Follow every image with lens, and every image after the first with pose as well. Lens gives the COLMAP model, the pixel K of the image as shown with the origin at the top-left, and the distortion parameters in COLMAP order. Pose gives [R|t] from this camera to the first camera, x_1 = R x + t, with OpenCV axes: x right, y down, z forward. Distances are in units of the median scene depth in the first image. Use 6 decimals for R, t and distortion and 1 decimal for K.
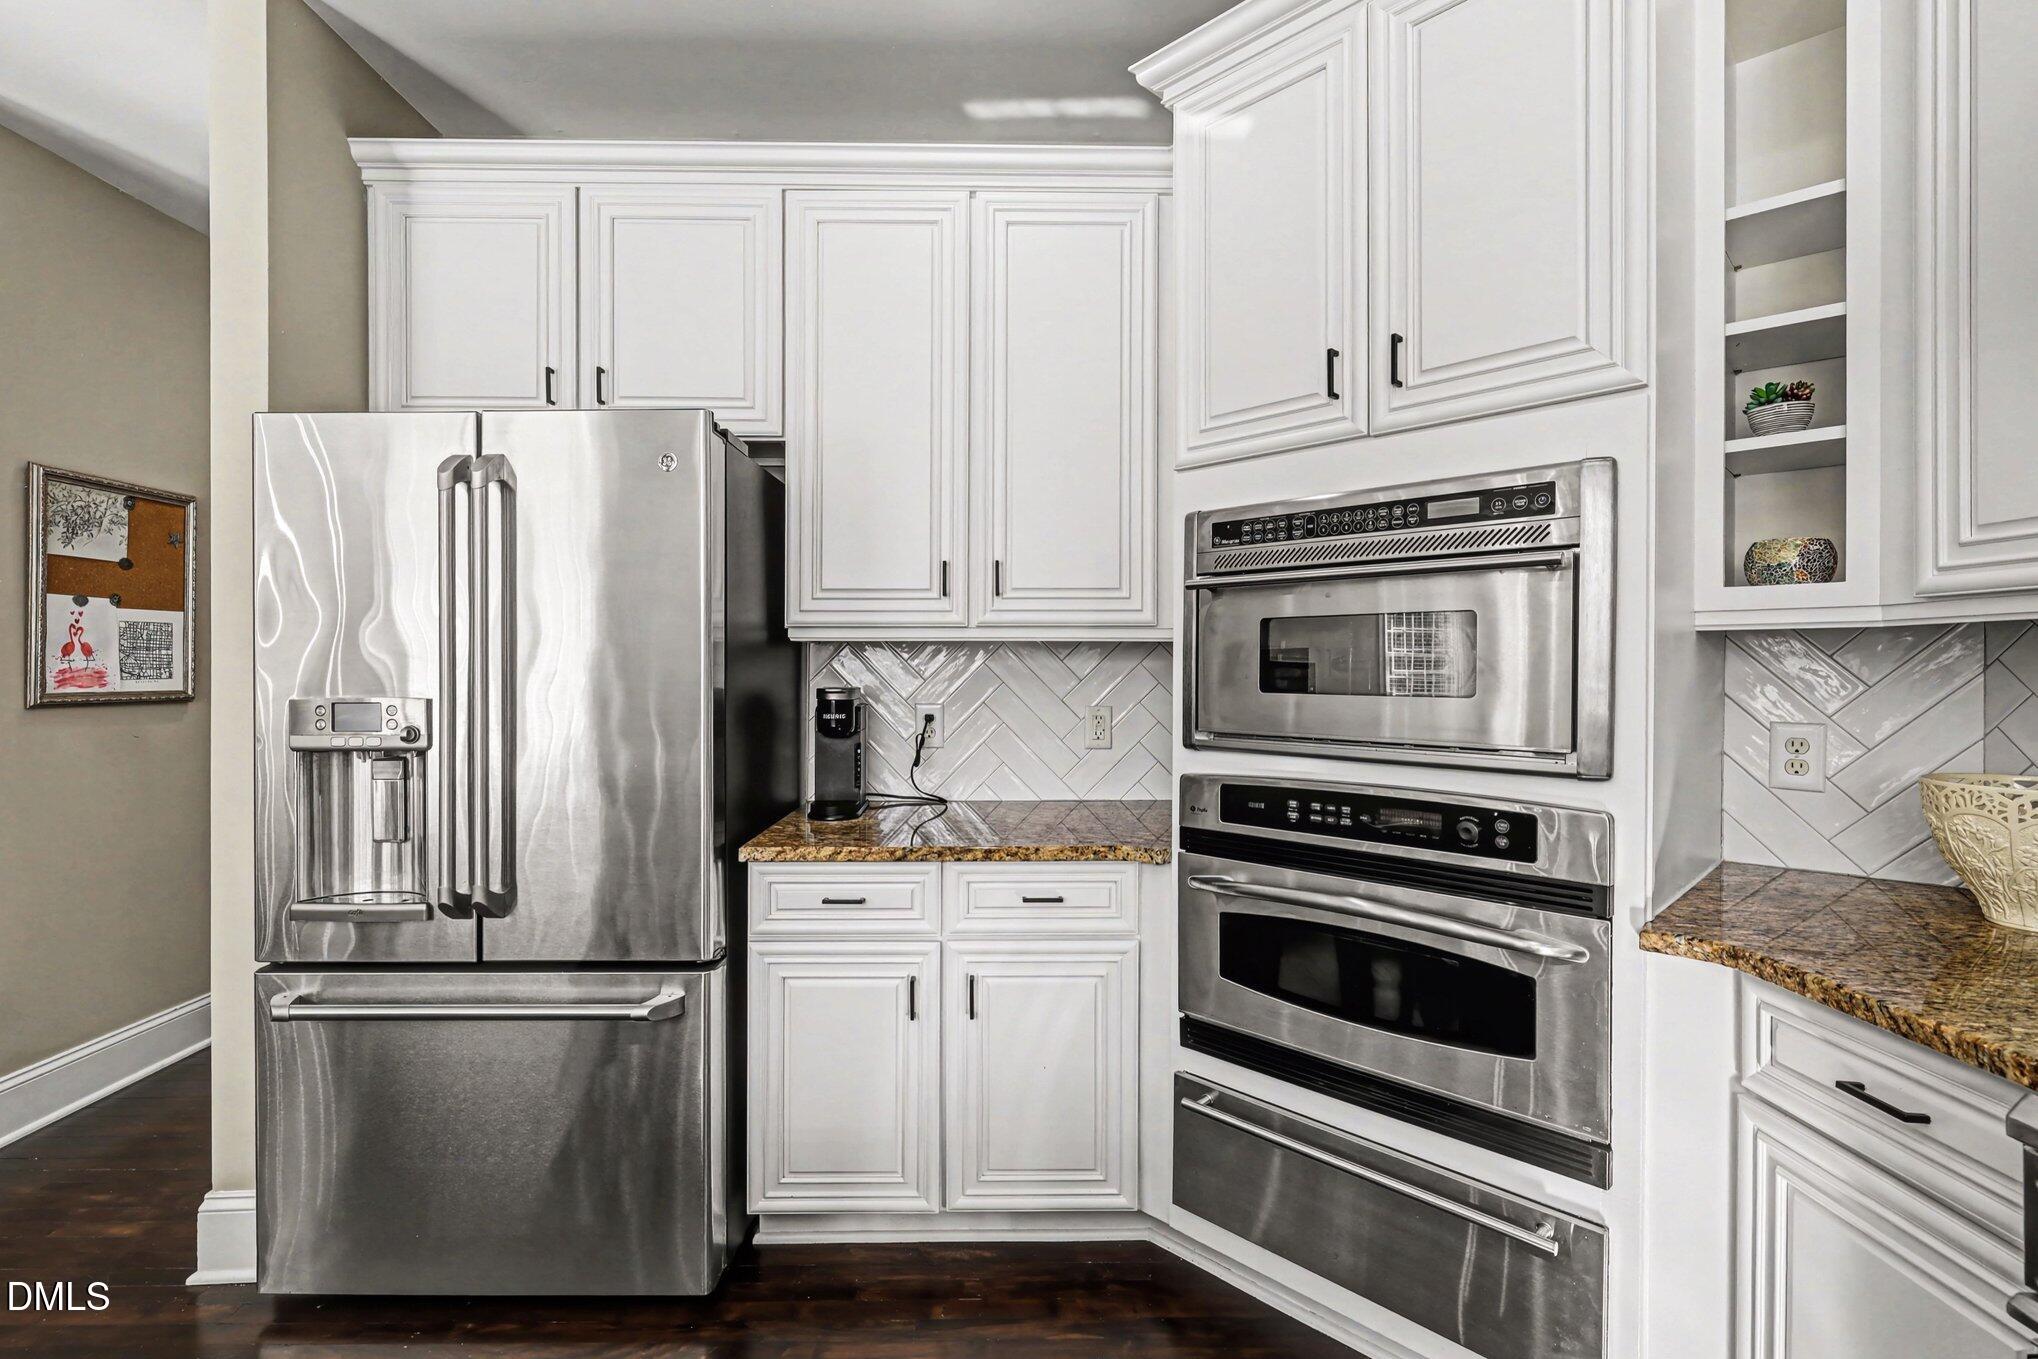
lens RADIAL K [[949.0, 0, 1019.0], [0, 949.0, 679.5], [0, 0, 1]] dist [-0.002317, -0.000353]
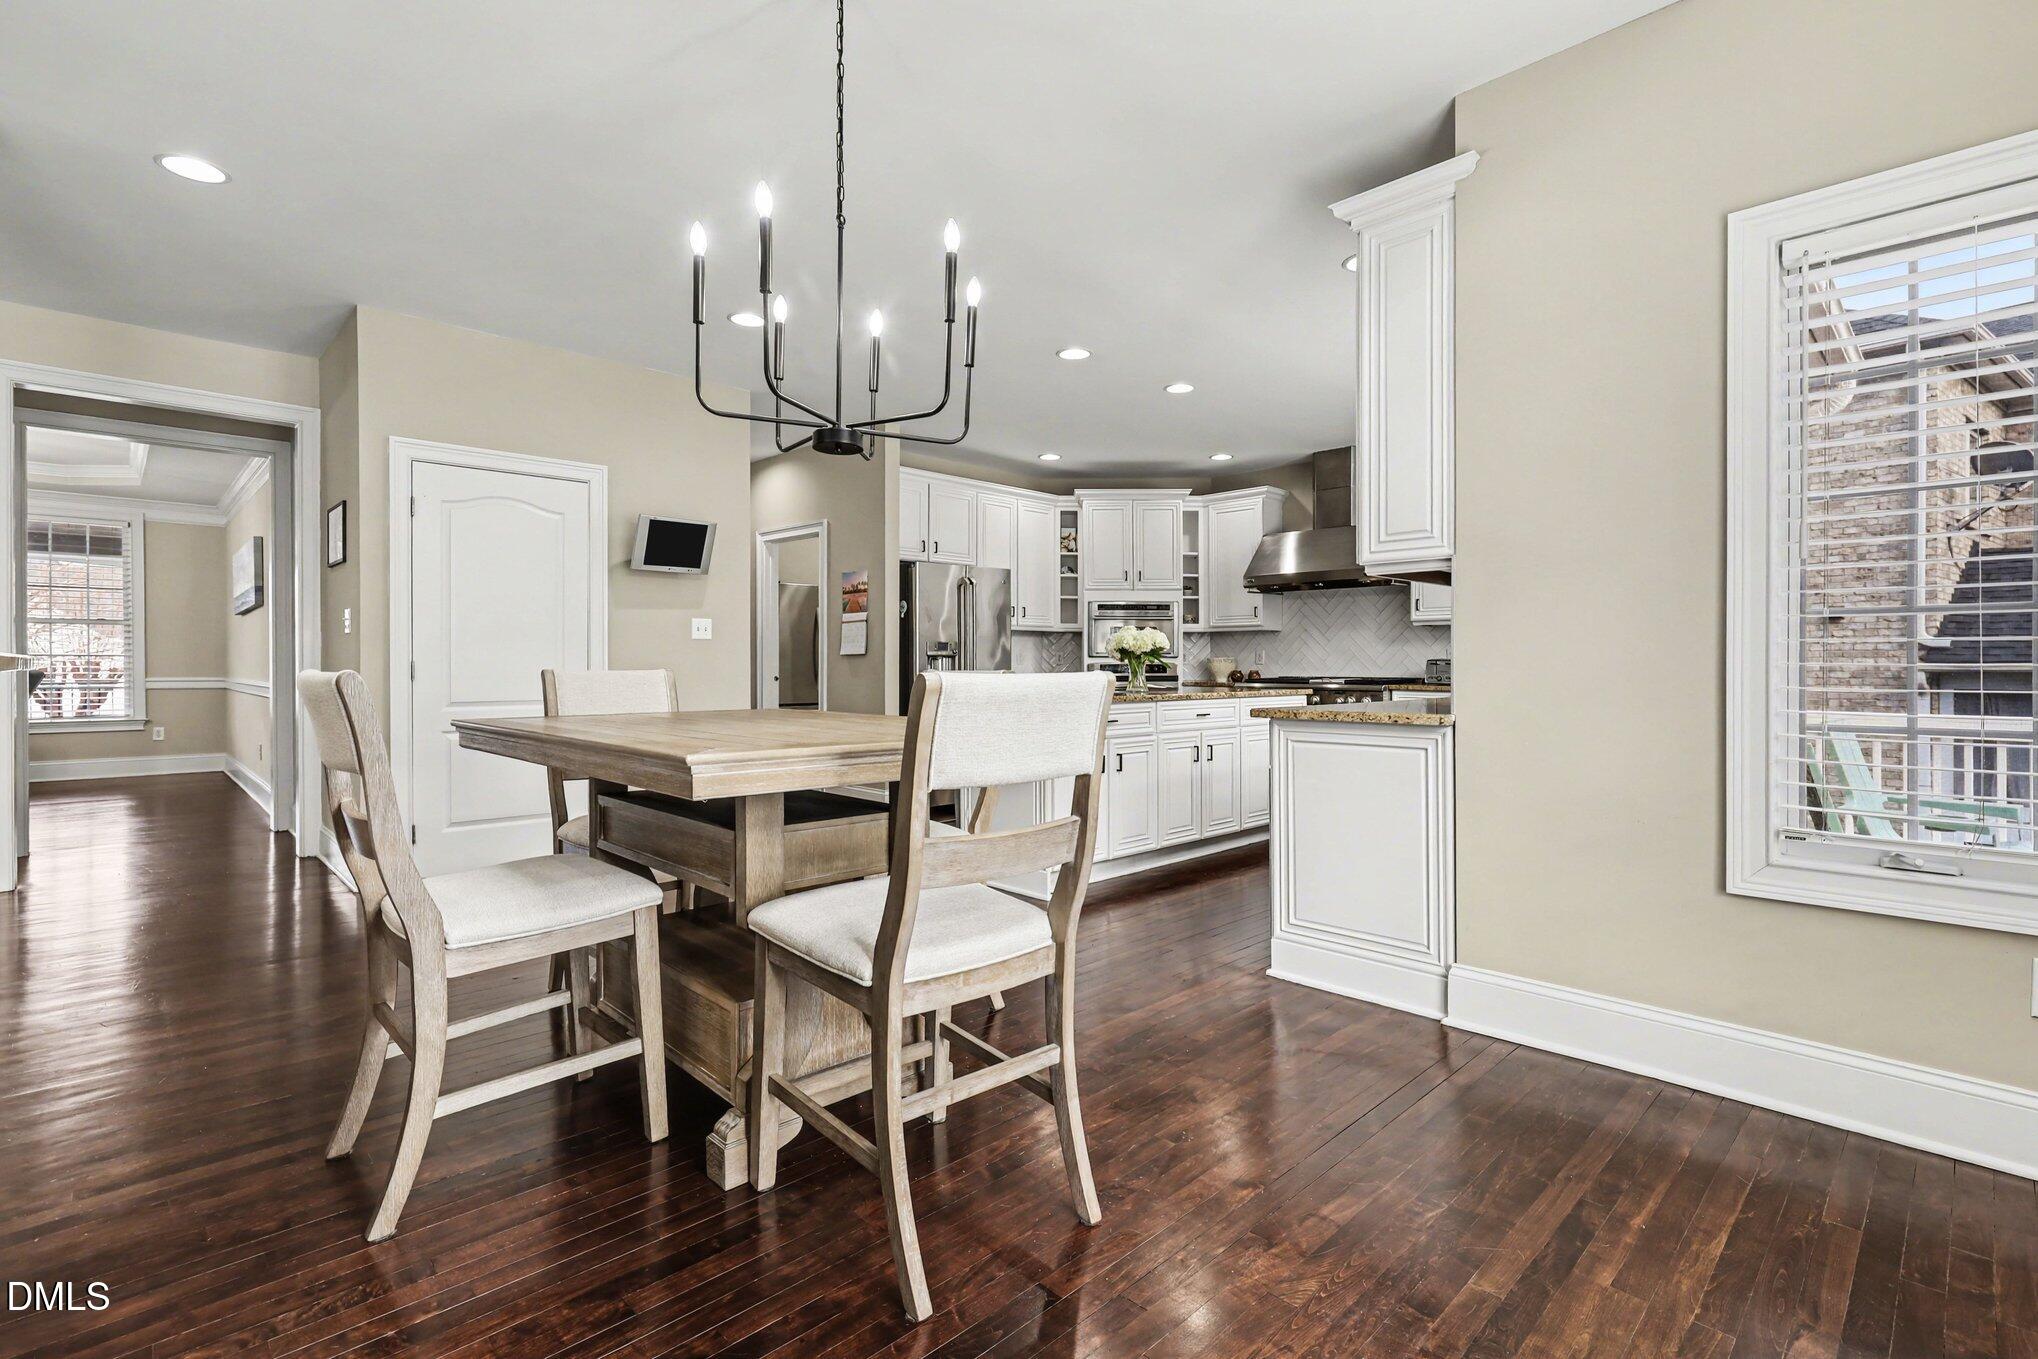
lens RADIAL K [[940.4, 0, 1060.6], [0, 940.4, 667.6], [0, 0, 1]] dist [0.000267, 0.000242]
pose [[0.702587, -0.005984, 0.711572, -3.616971], [0.008235, 0.999966, 0.000278, 0.146979], [-0.711550, 0.005665, 0.702613, -2.301403]]
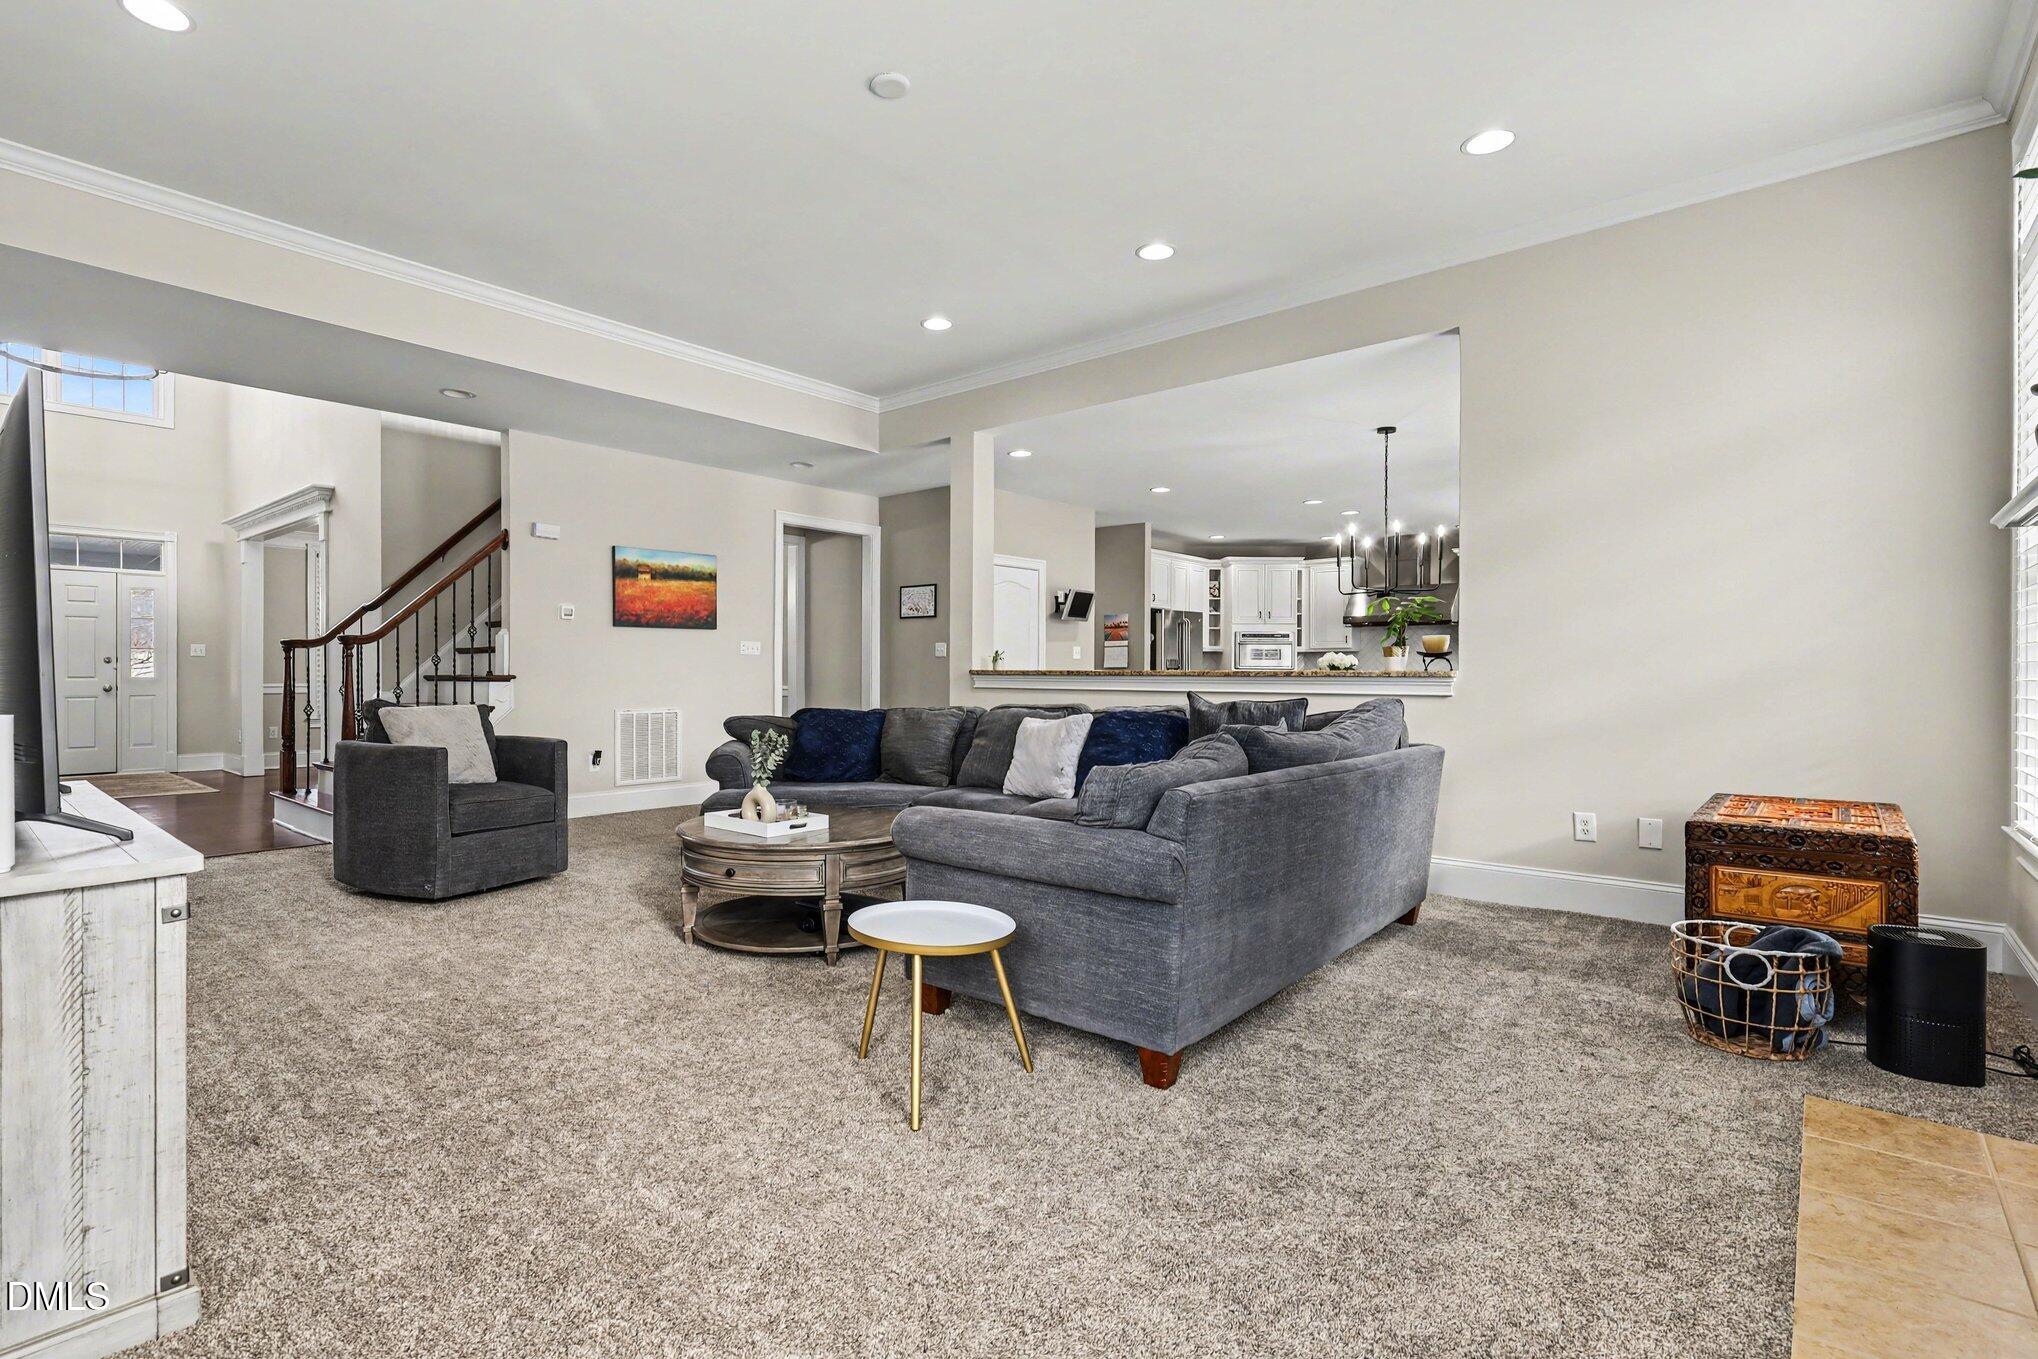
lens RADIAL K [[949.0, 0, 1019.0], [0, 949.0, 679.5], [0, 0, 1]] dist [-0.002317, -0.000353]
pose [[0.662983, -0.006105, 0.748609, -6.851898], [0.006382, 0.999977, 0.002502, 0.145317], [-0.748607, 0.003119, 0.663007, -2.605355]]
